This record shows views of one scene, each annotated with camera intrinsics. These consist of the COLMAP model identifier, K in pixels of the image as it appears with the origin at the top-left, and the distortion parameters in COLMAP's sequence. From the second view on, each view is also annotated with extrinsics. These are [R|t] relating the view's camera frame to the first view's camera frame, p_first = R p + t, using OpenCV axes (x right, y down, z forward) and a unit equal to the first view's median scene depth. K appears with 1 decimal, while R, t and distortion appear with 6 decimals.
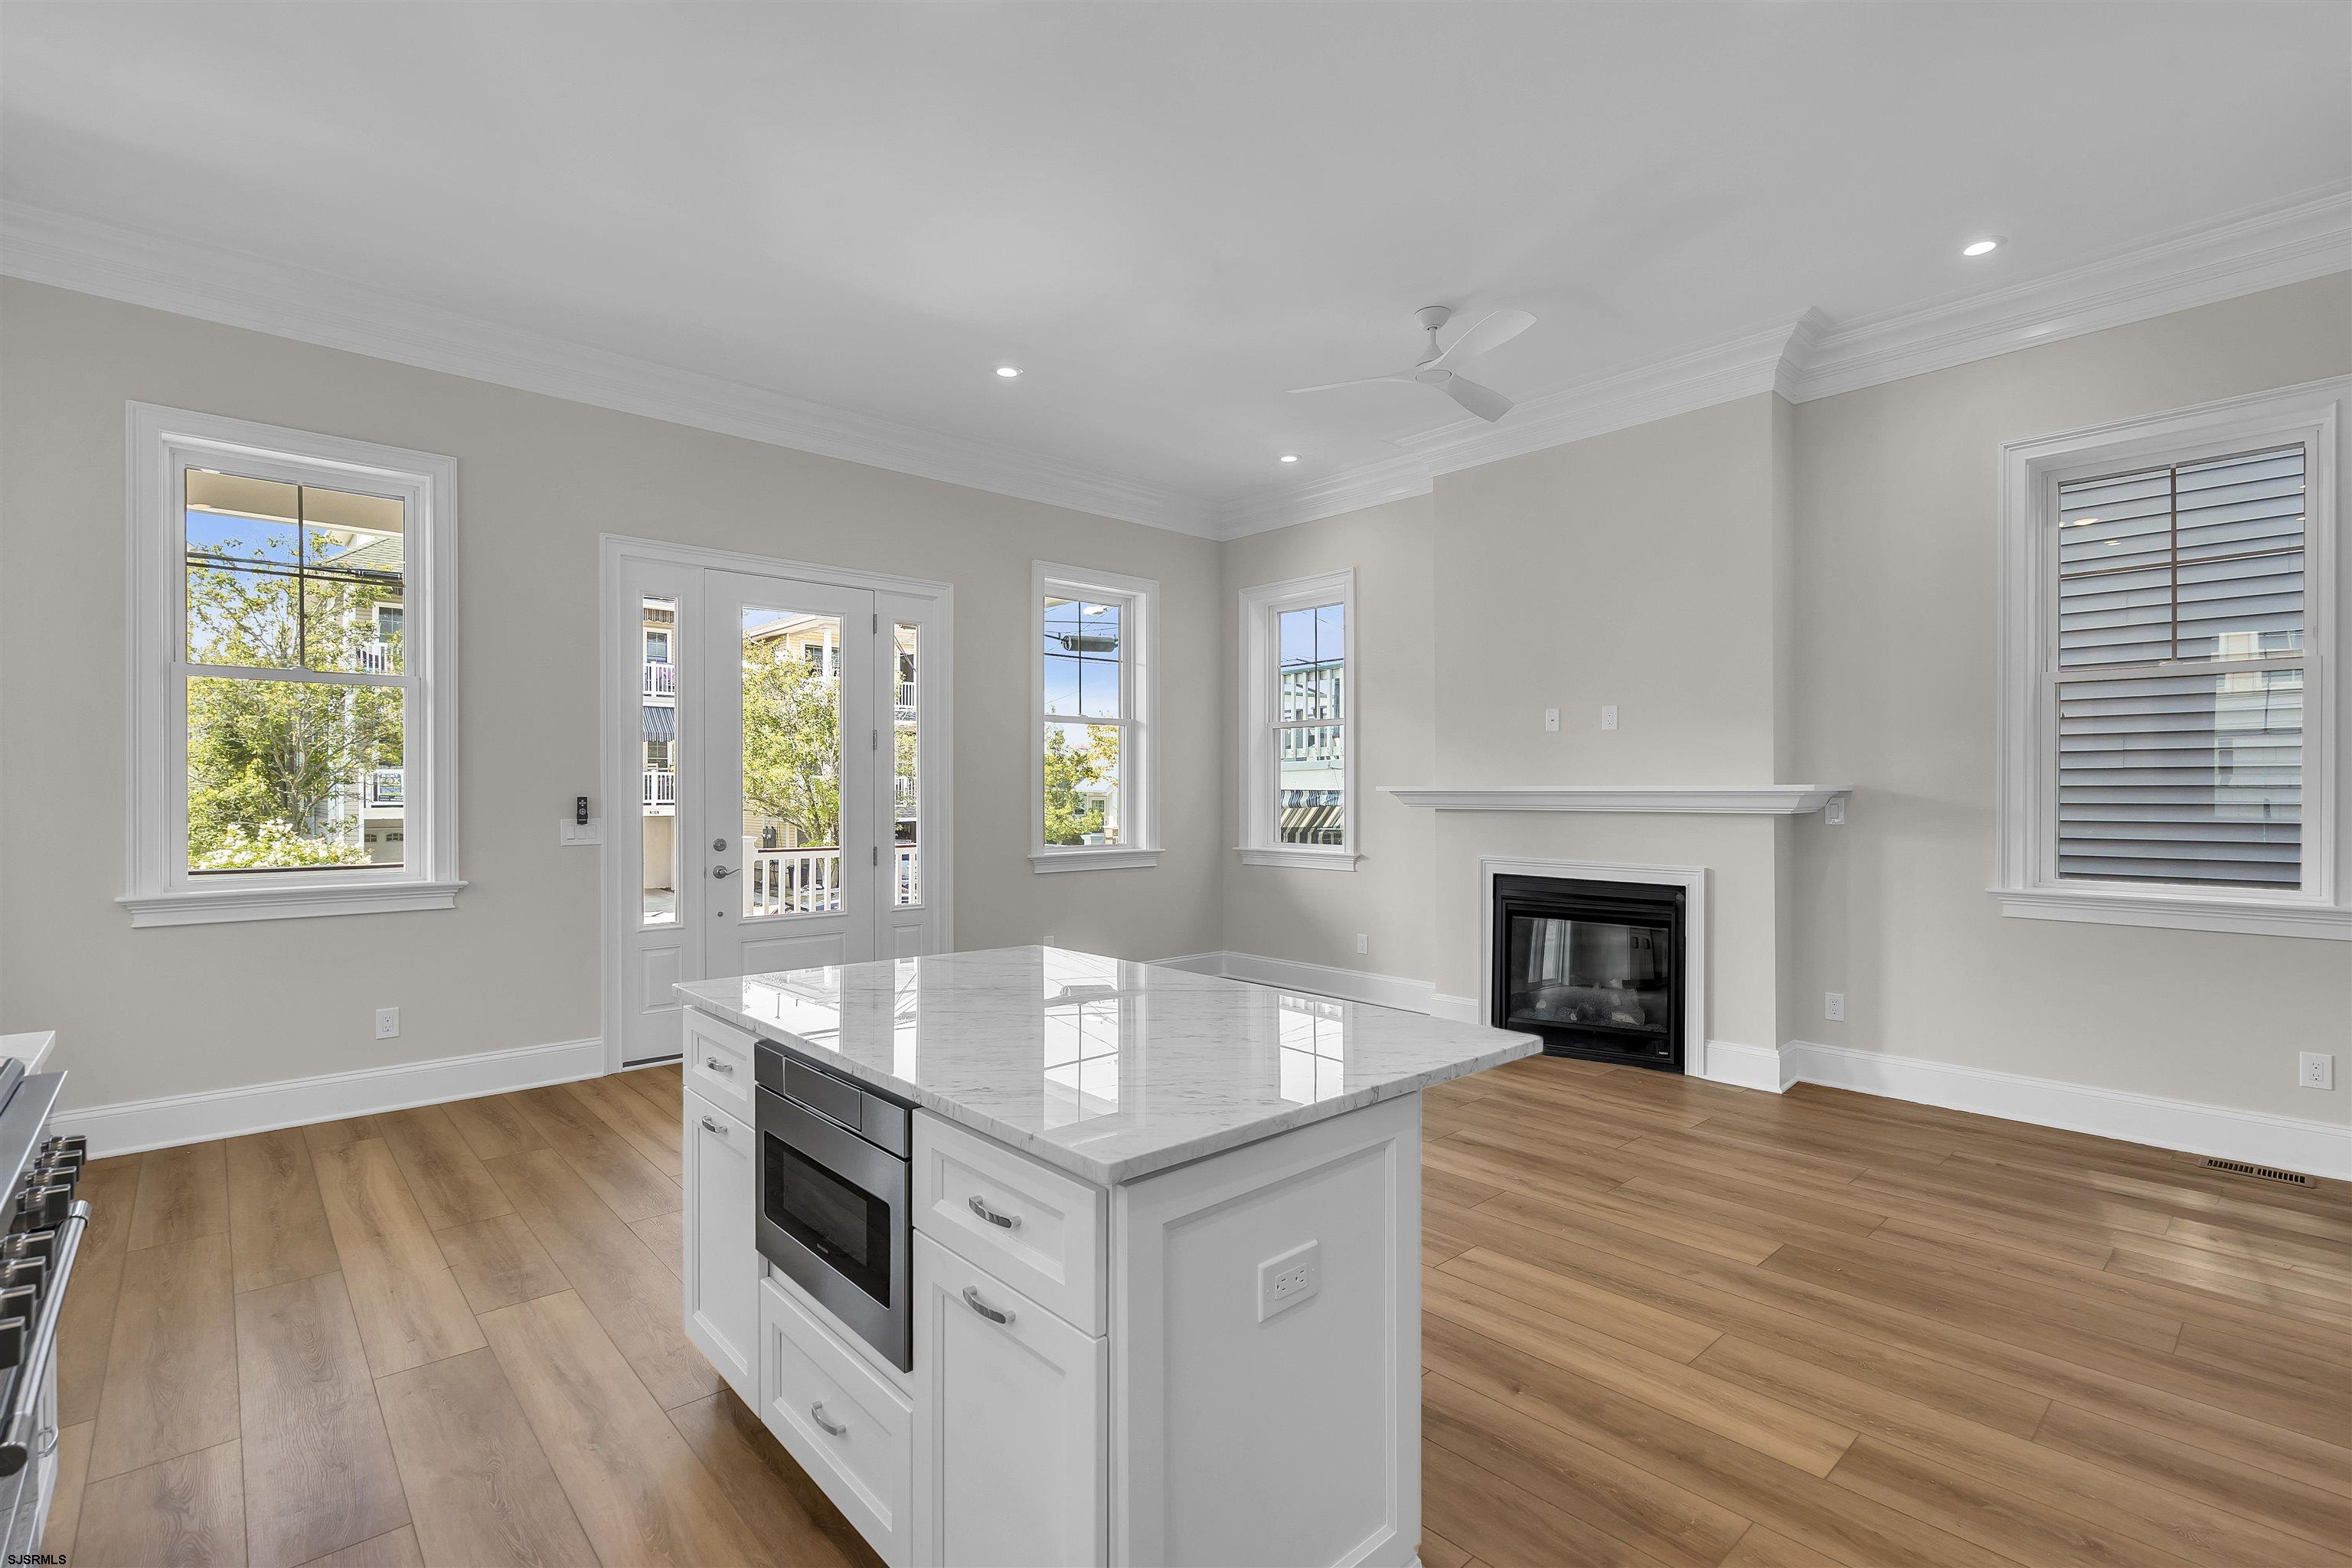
lens RADIAL K [[1066.9, 0, 1184.6], [0, 1066.9, 806.7], [0, 0, 1]] dist [-0.005940, 0.001608]
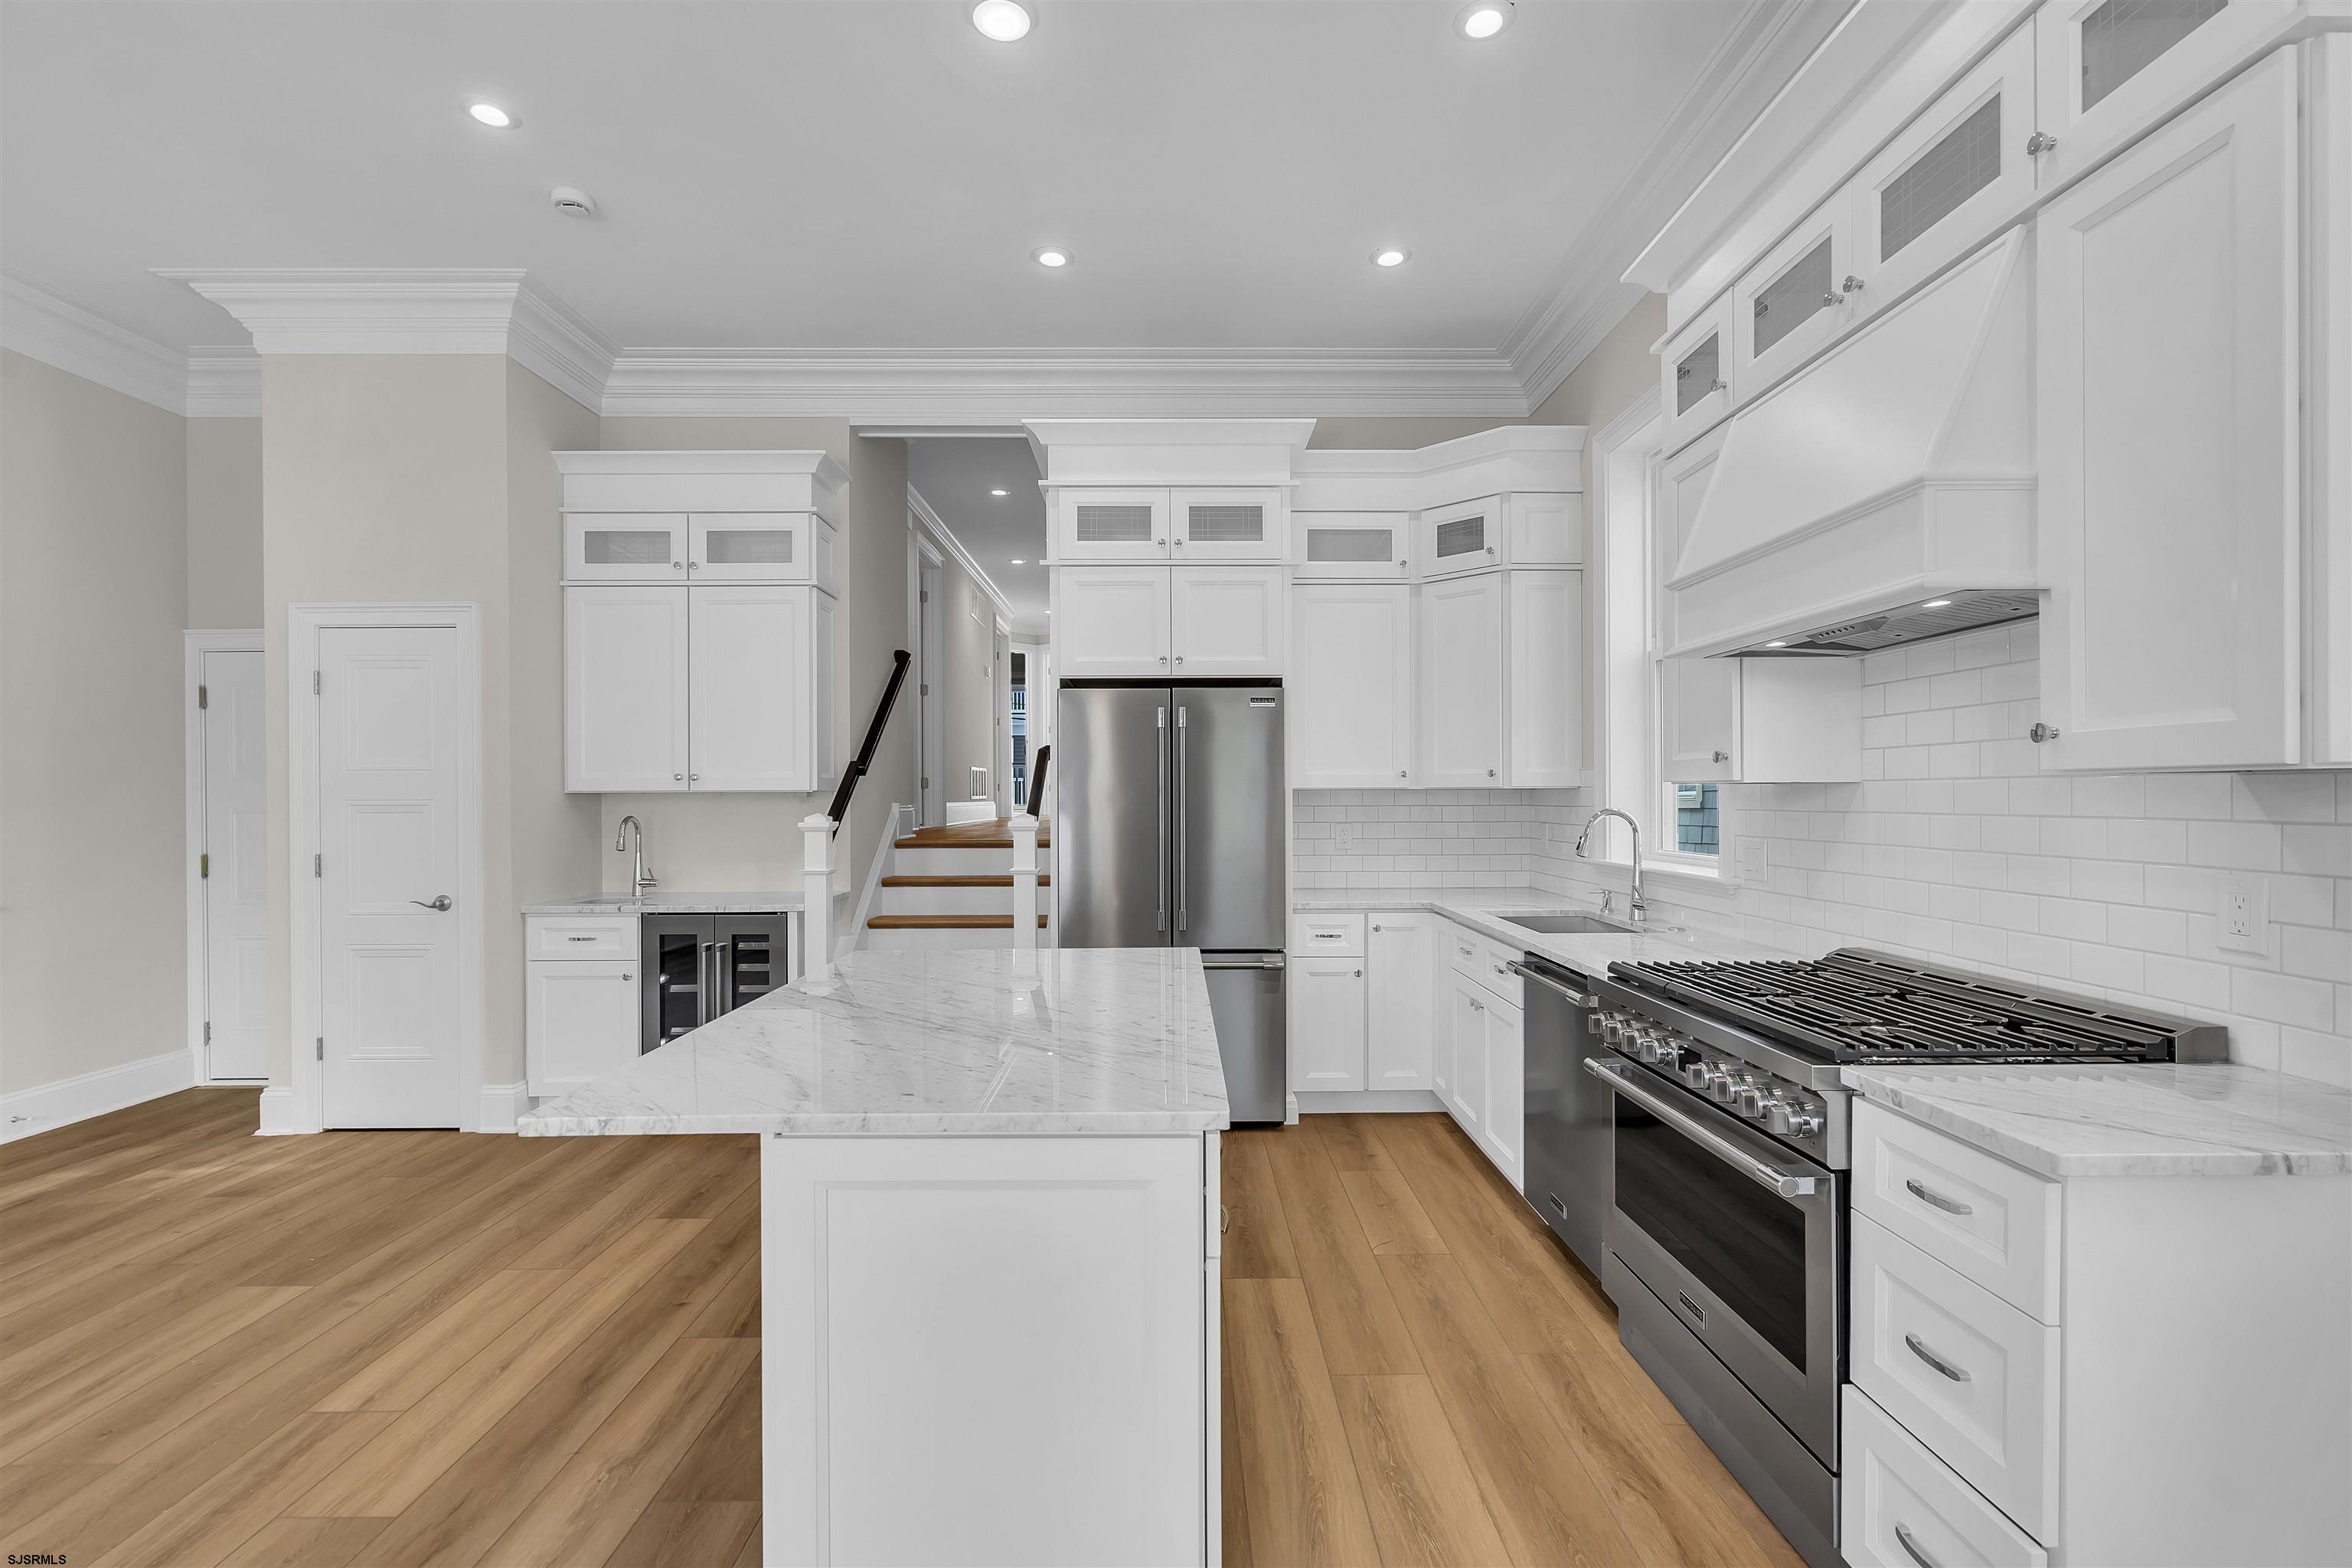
lens RADIAL K [[1066.9, 0, 1178.4], [0, 1066.9, 798.7], [0, 0, 1]] dist [-0.005940, 0.001608]
pose [[-0.746072, 0.001407, 0.665864, -0.537128], [0.010353, 0.999901, 0.009488, -0.013600], [-0.665785, 0.013973, -0.746013, 0.907832]]
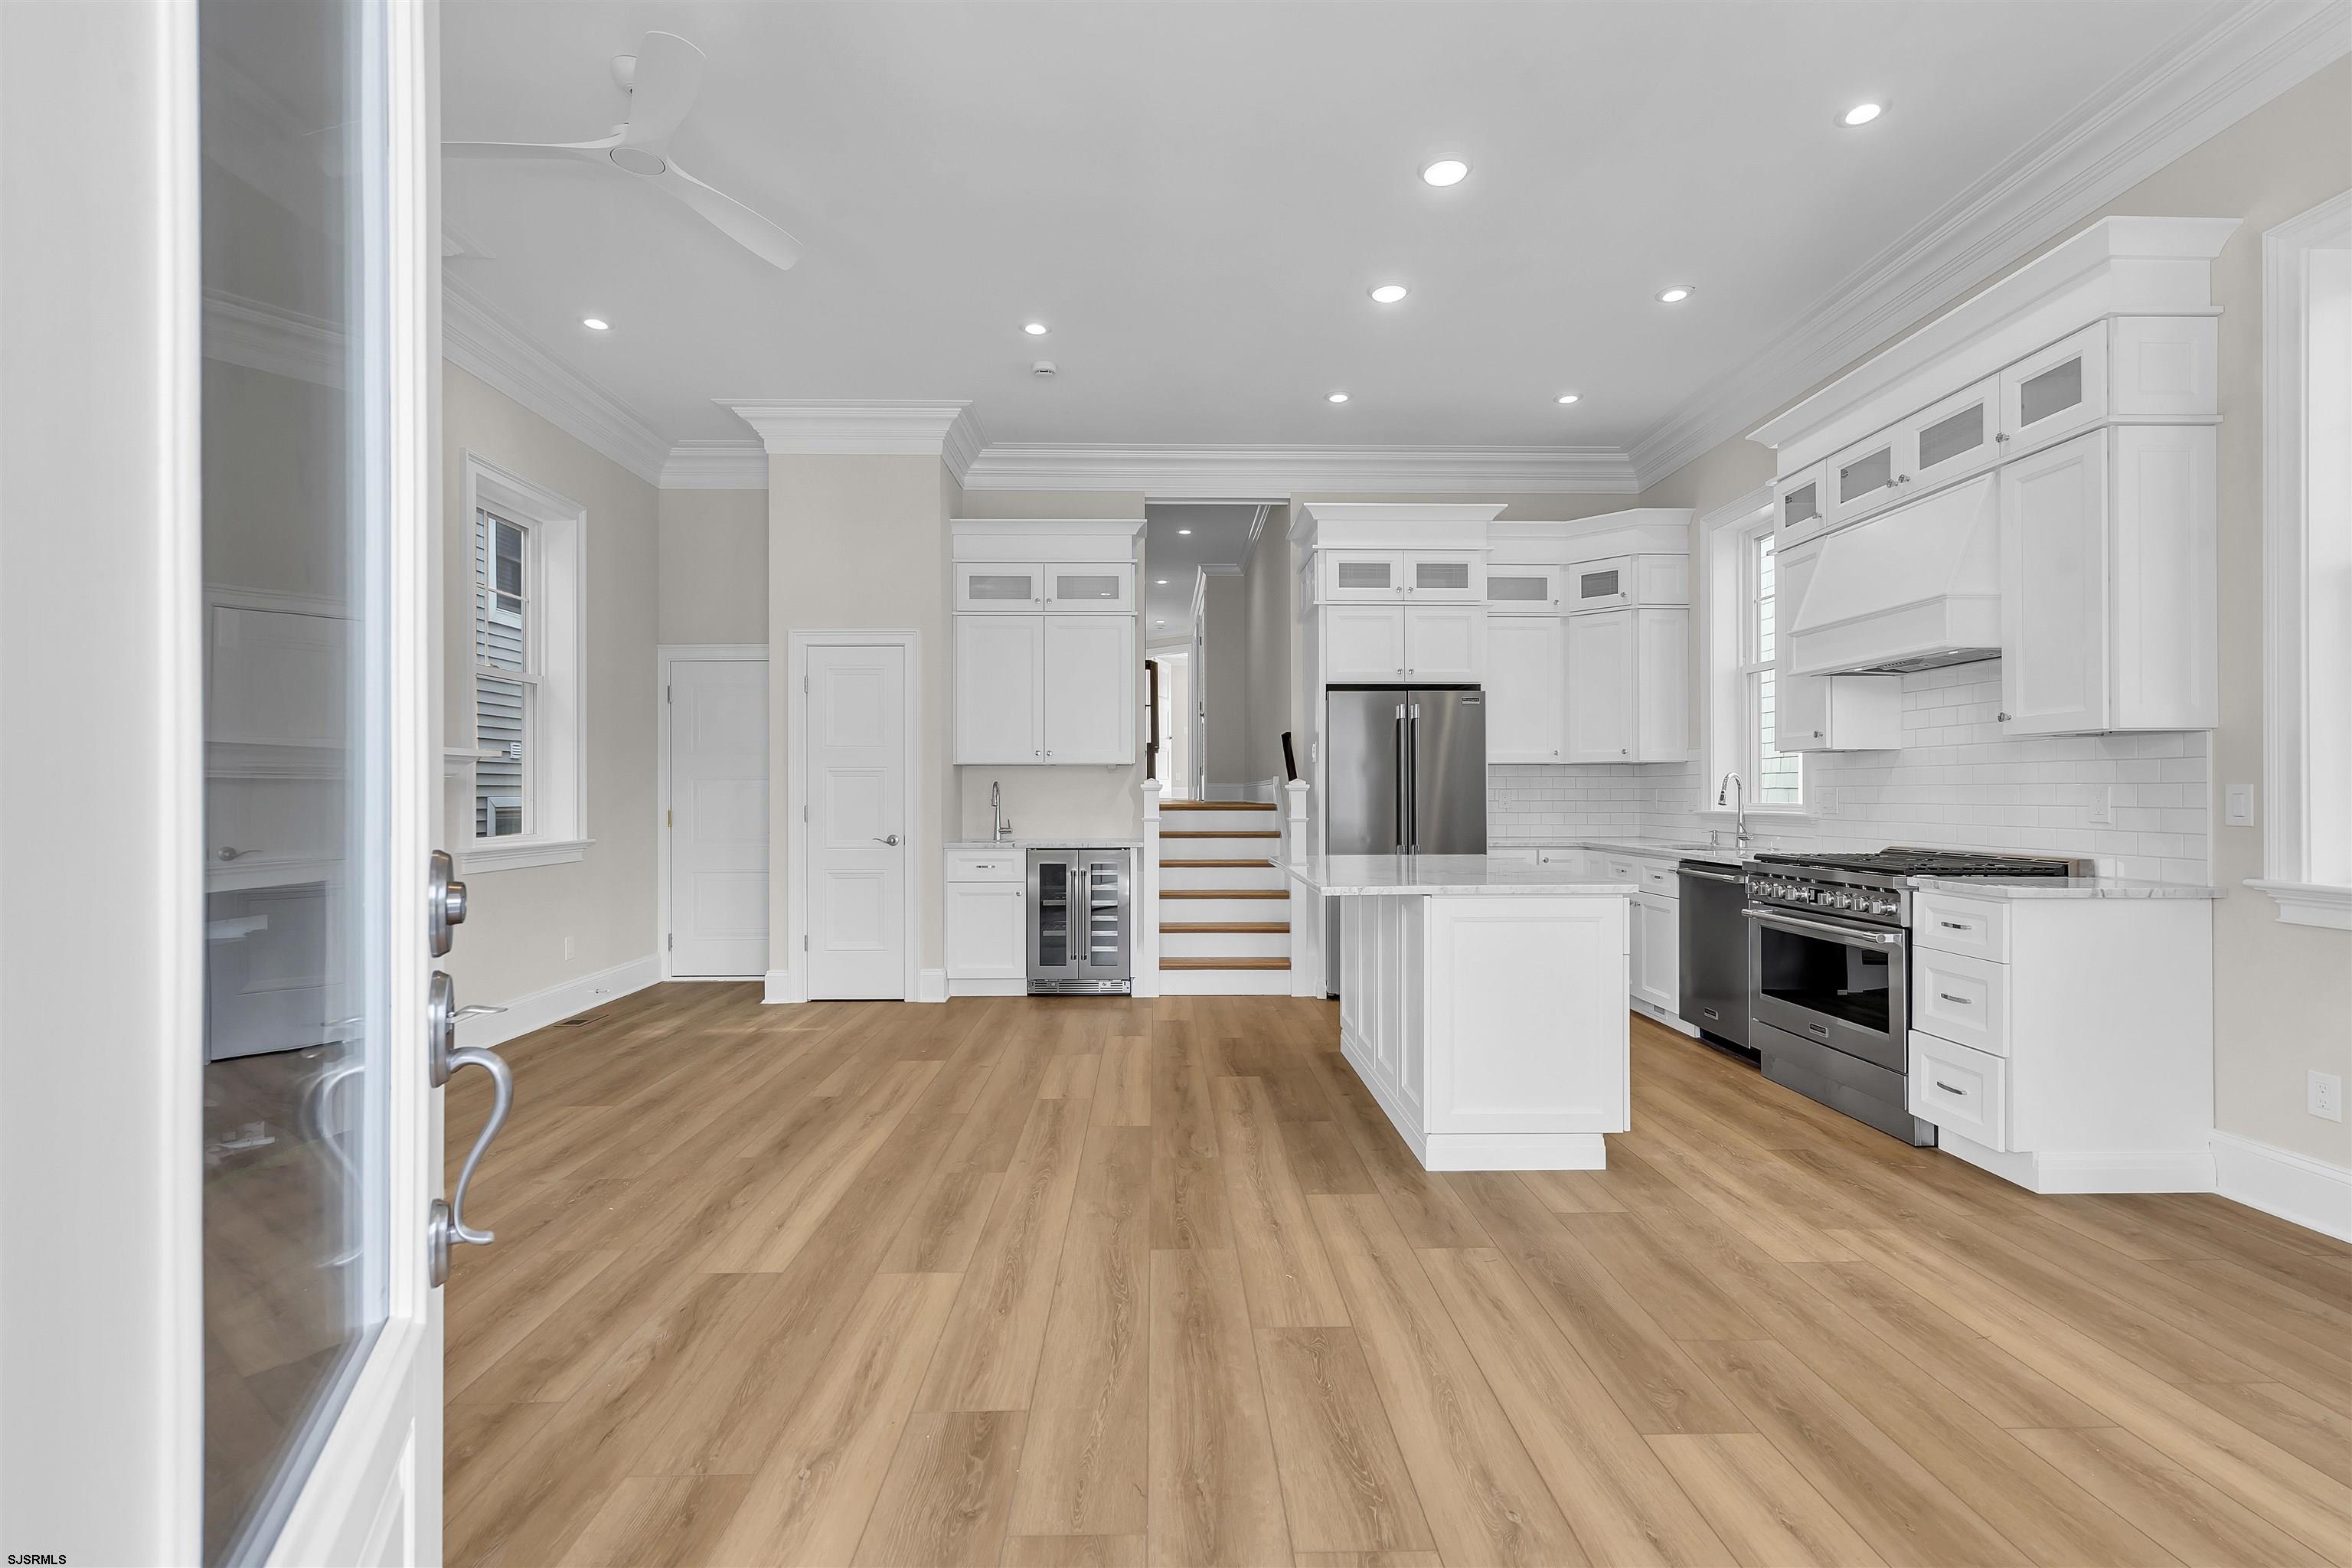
lens RADIAL K [[1066.9, 0, 1173.5], [0, 1066.9, 787.7], [0, 0, 1]] dist [-0.005940, 0.001608]
pose [[-0.751959, 0.004940, 0.659192, -0.576575], [0.007693, 0.999970, 0.001282, 0.020475], [-0.659165, 0.006035, -0.751974, 1.492662]]
